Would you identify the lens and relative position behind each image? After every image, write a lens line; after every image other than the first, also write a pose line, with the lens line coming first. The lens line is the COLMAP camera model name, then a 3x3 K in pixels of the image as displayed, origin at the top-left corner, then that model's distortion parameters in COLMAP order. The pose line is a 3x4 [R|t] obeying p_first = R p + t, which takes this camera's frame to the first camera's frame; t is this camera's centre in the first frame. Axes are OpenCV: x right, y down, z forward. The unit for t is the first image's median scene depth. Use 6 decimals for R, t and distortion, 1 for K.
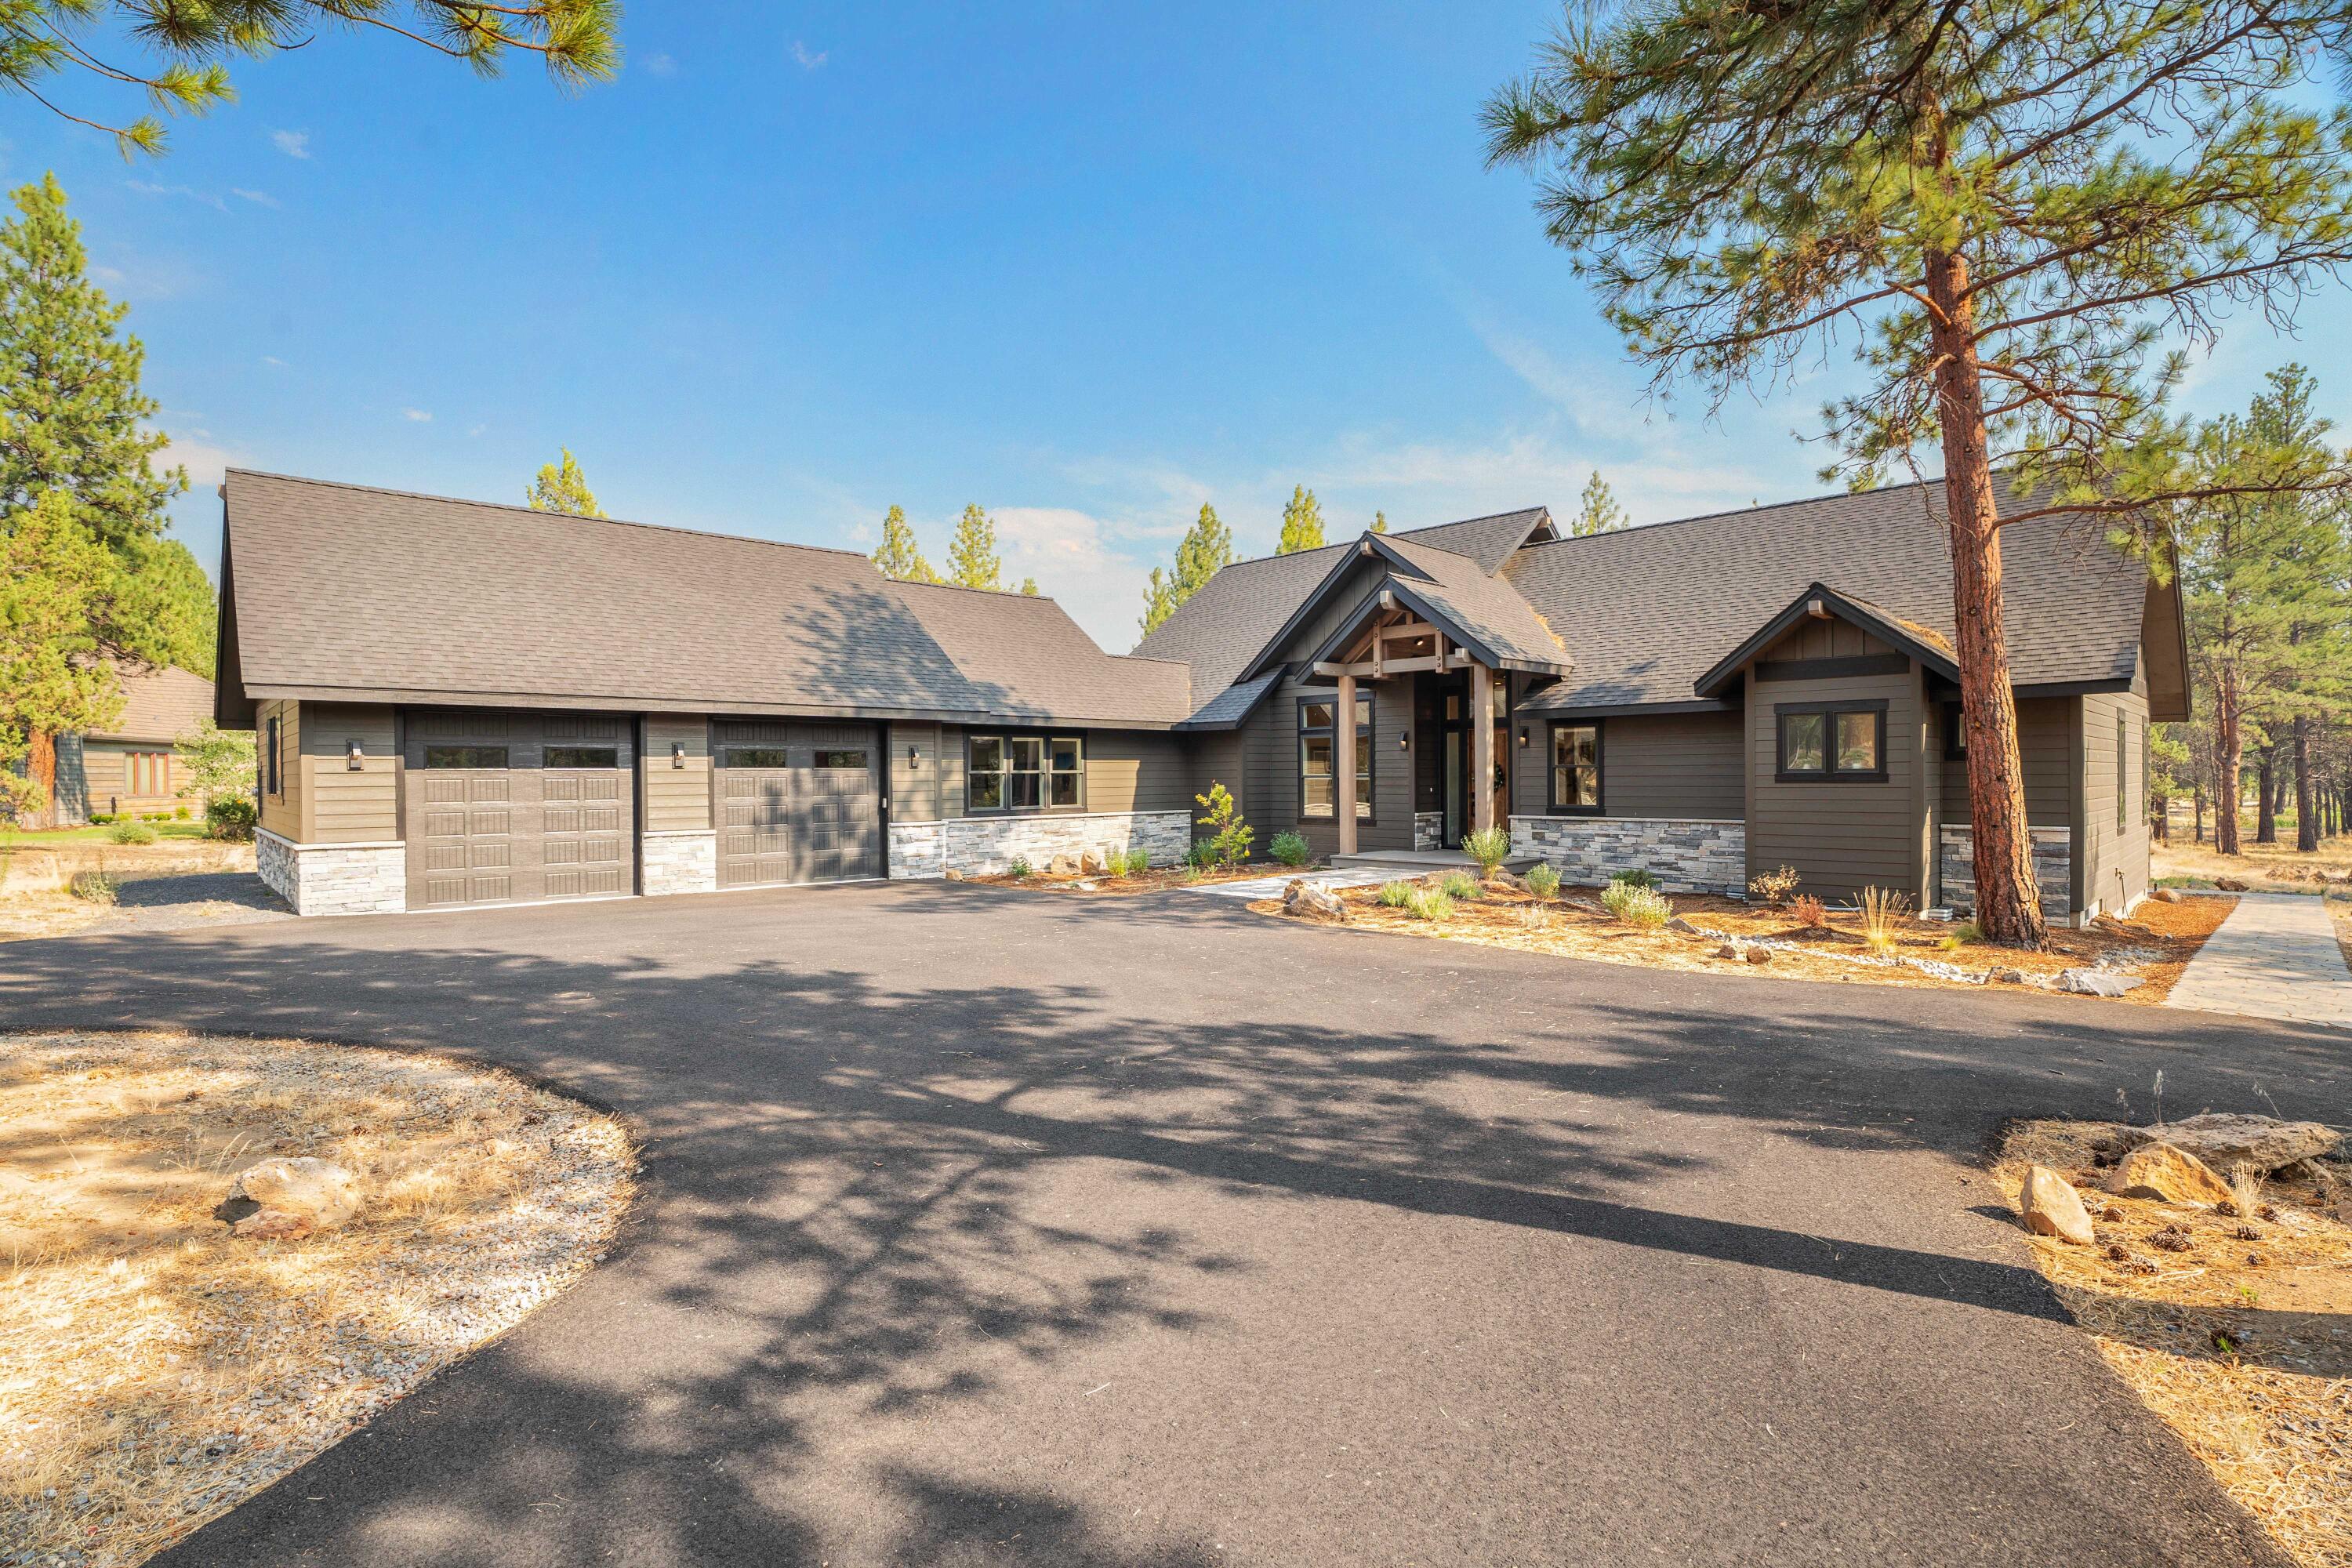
lens RADIAL K [[1177.6, 0, 1176.0], [0, 1177.6, 784.0], [0, 0, 1]] dist [-0.045912, 0.000453]
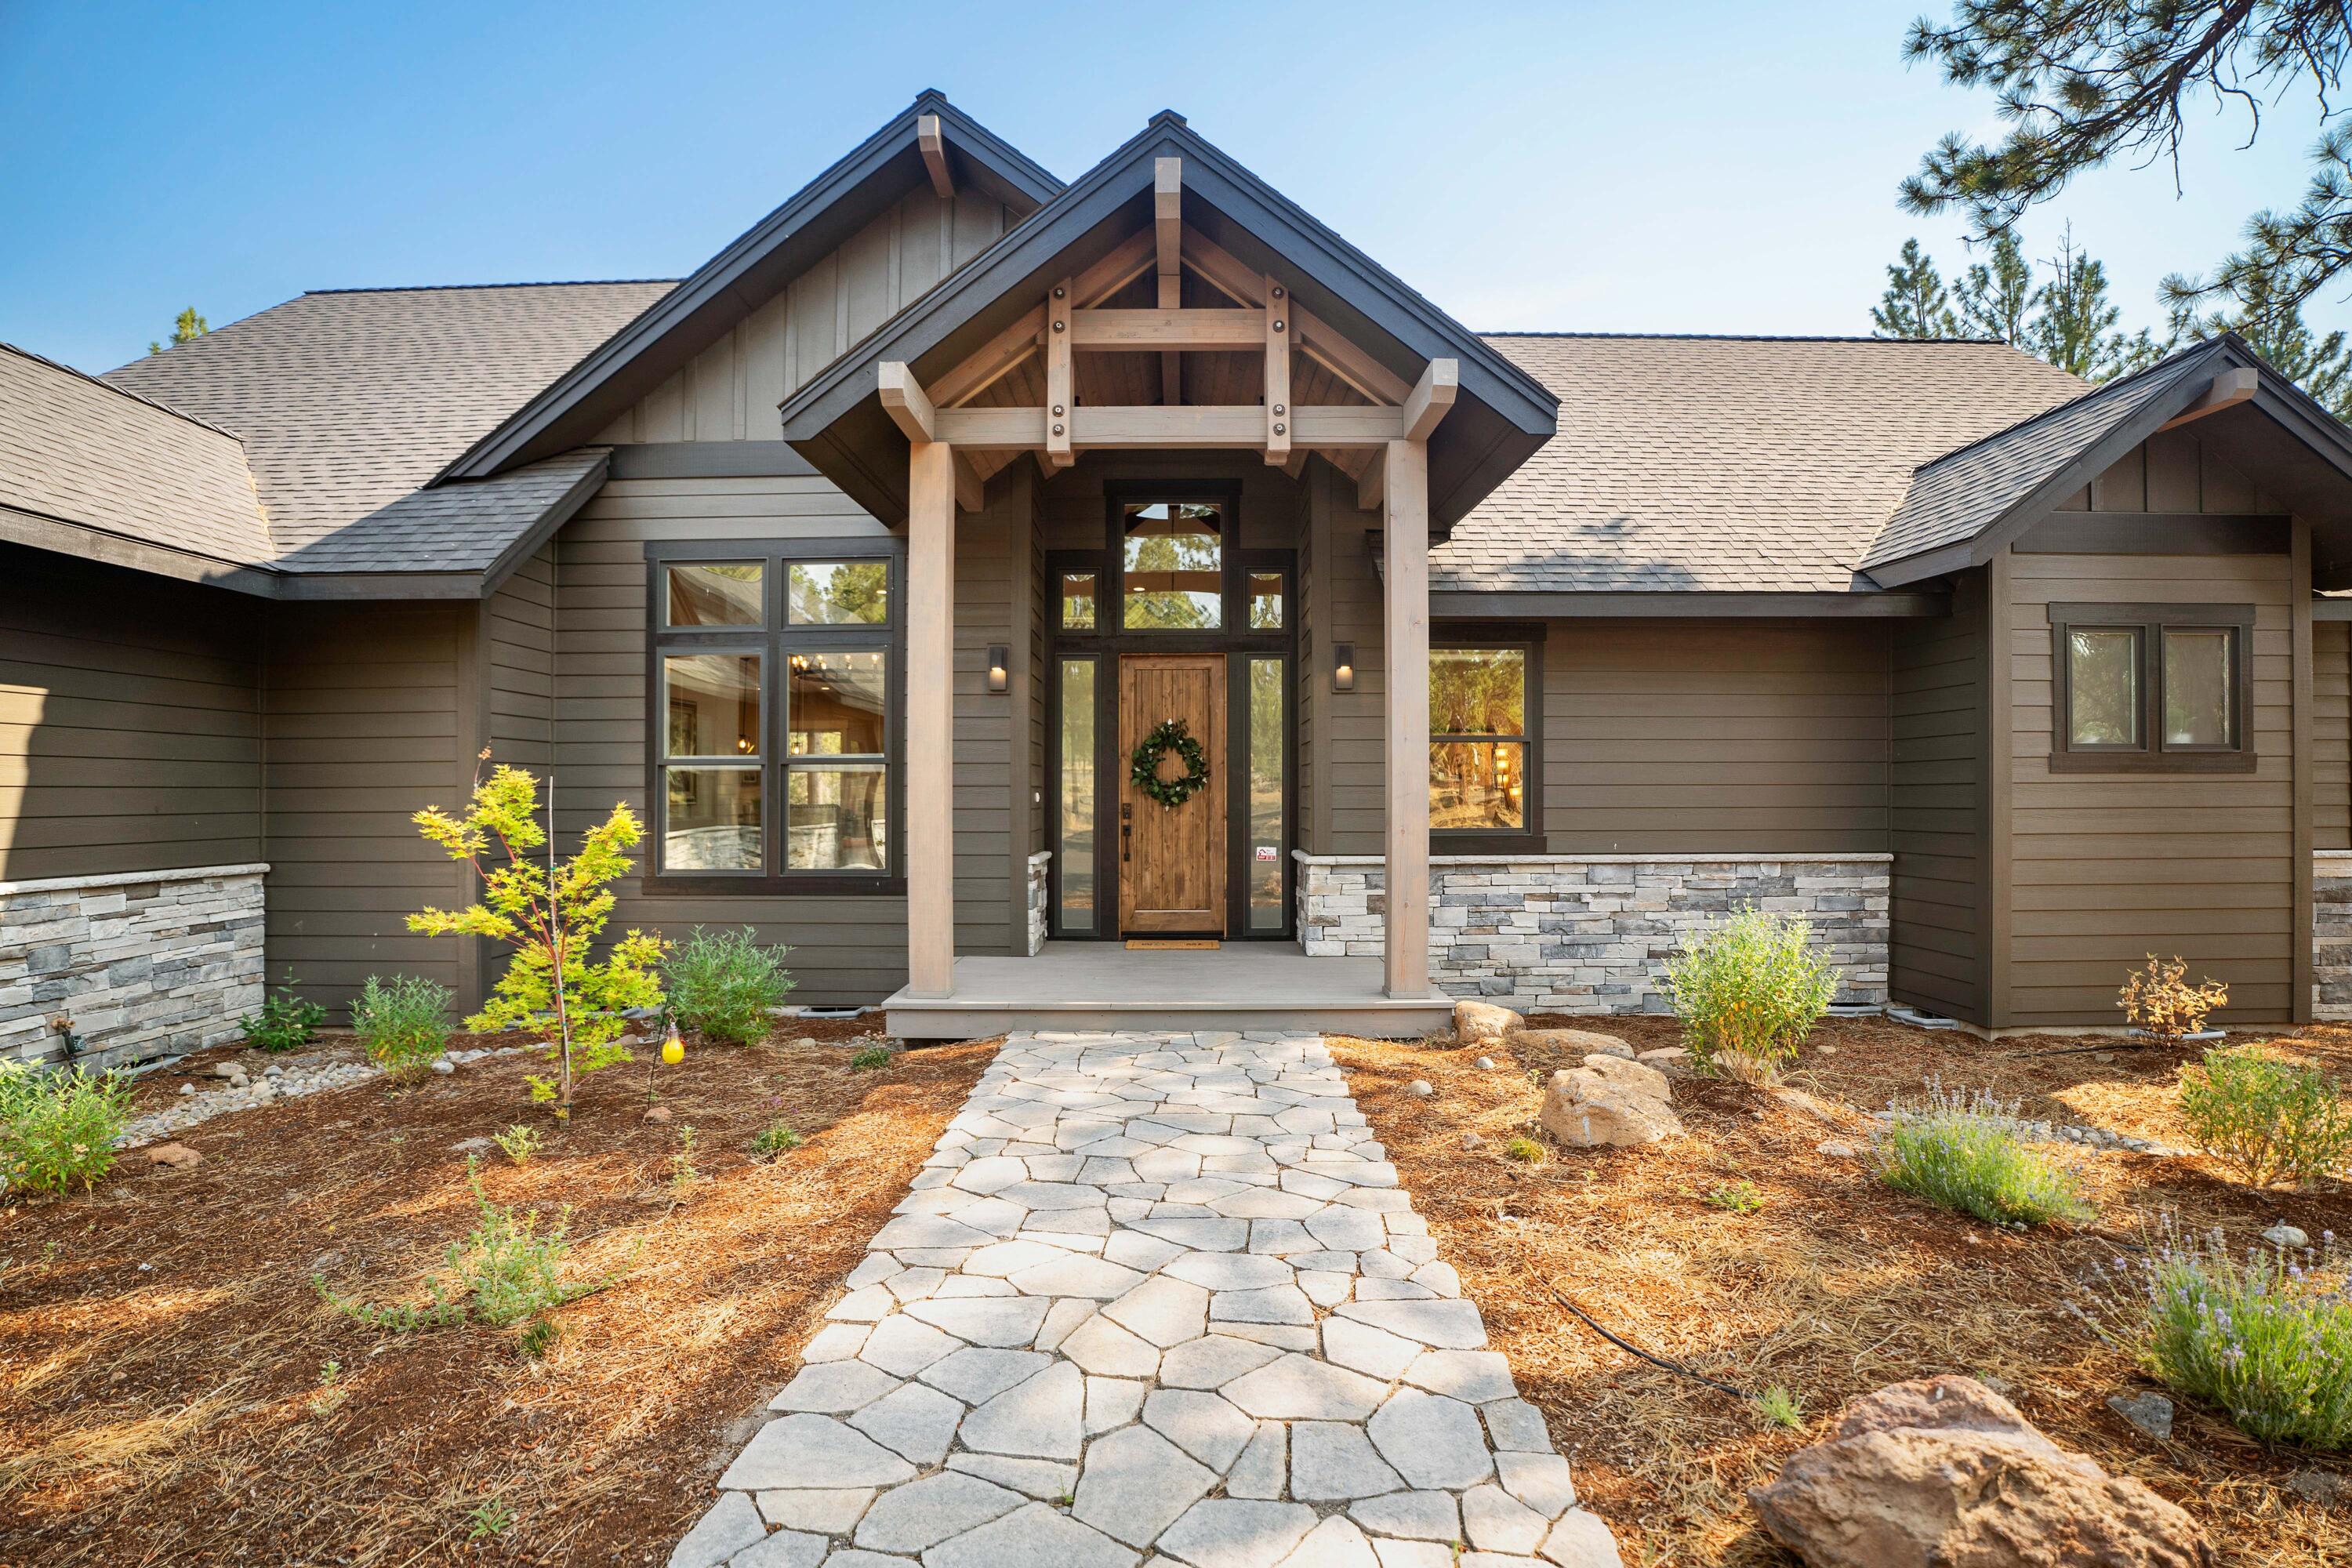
lens RADIAL K [[1128.4, 0, 1176.0], [0, 1128.4, 784.0], [0, 0, 1]] dist [-0.082521, 0.033723]
pose [[0.695944, 0.012546, 0.717986, -0.032239], [0.003888, 0.999767, -0.021239, 0.009632], [-0.718085, 0.017573, 0.695733, 0.788050]]
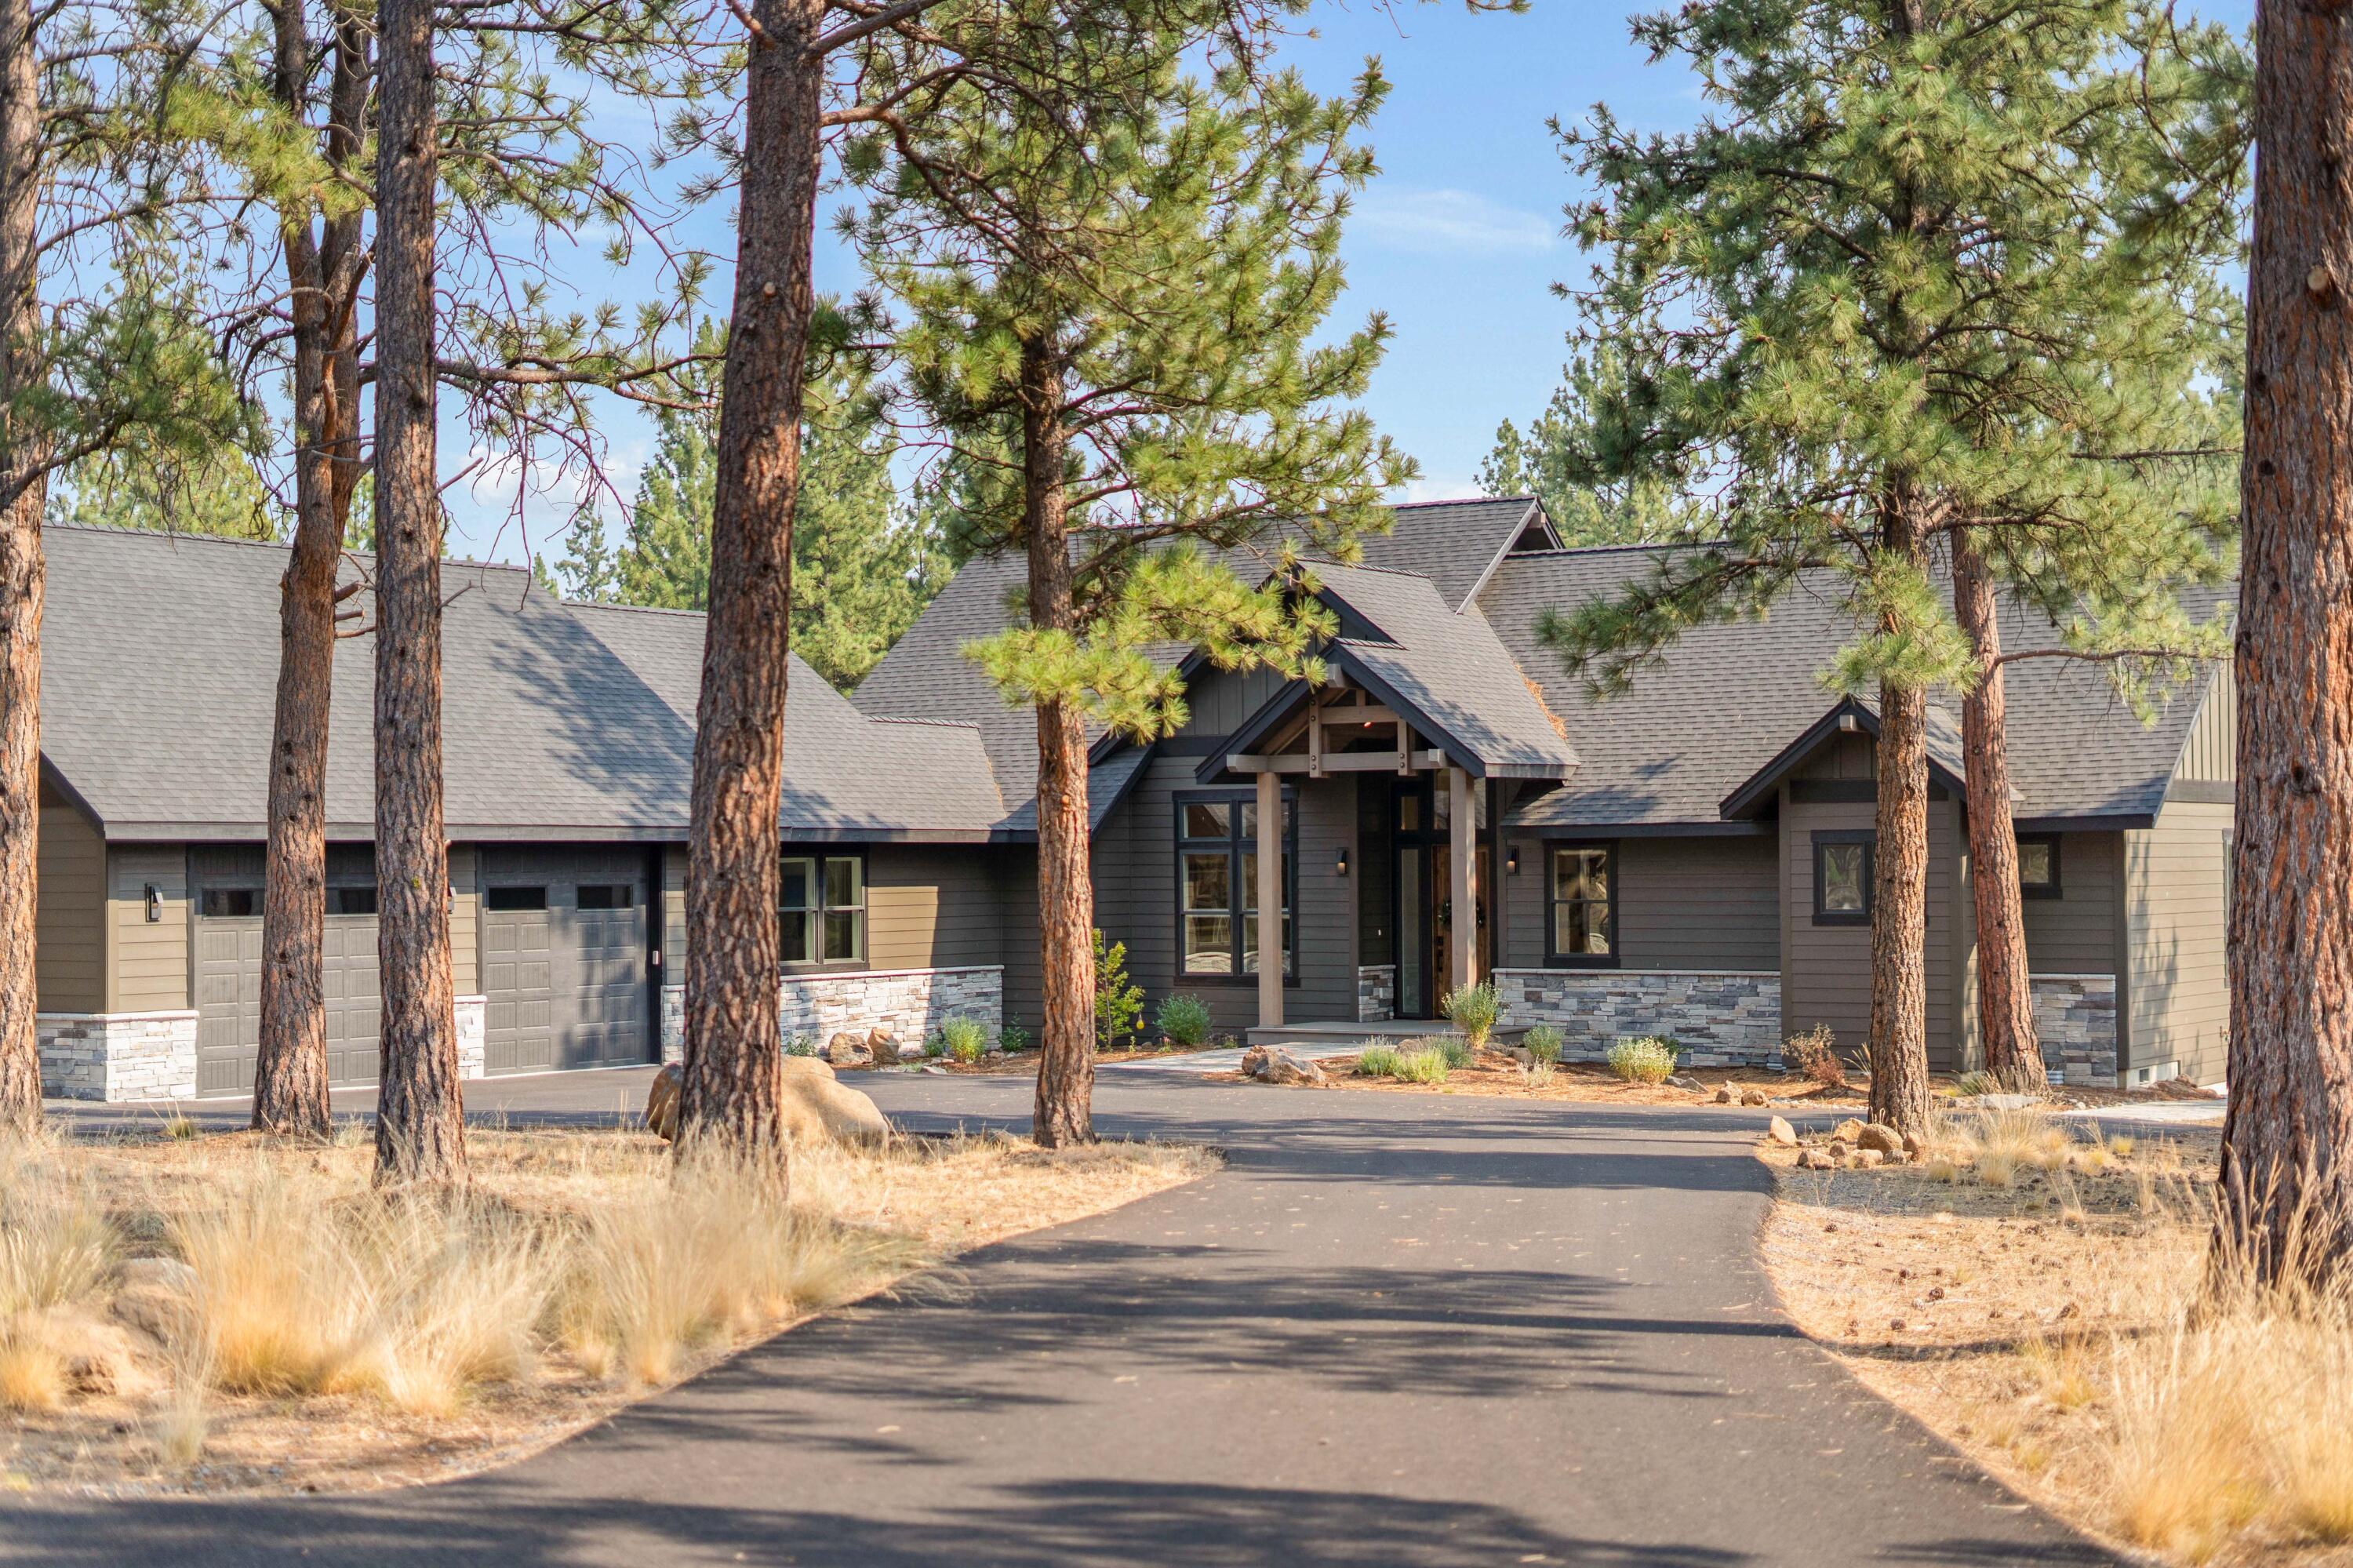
lens RADIAL K [[3865.4, 0, 1176.5], [0, 3865.4, 784.0], [0, 0, 1]] dist [0.040945, 0.001681]
pose [[0.976538, 0.002287, 0.215334, -0.433634], [0.003588, 0.999632, -0.026888, -0.024281], [-0.215316, 0.027029, 0.976170, -1.327775]]
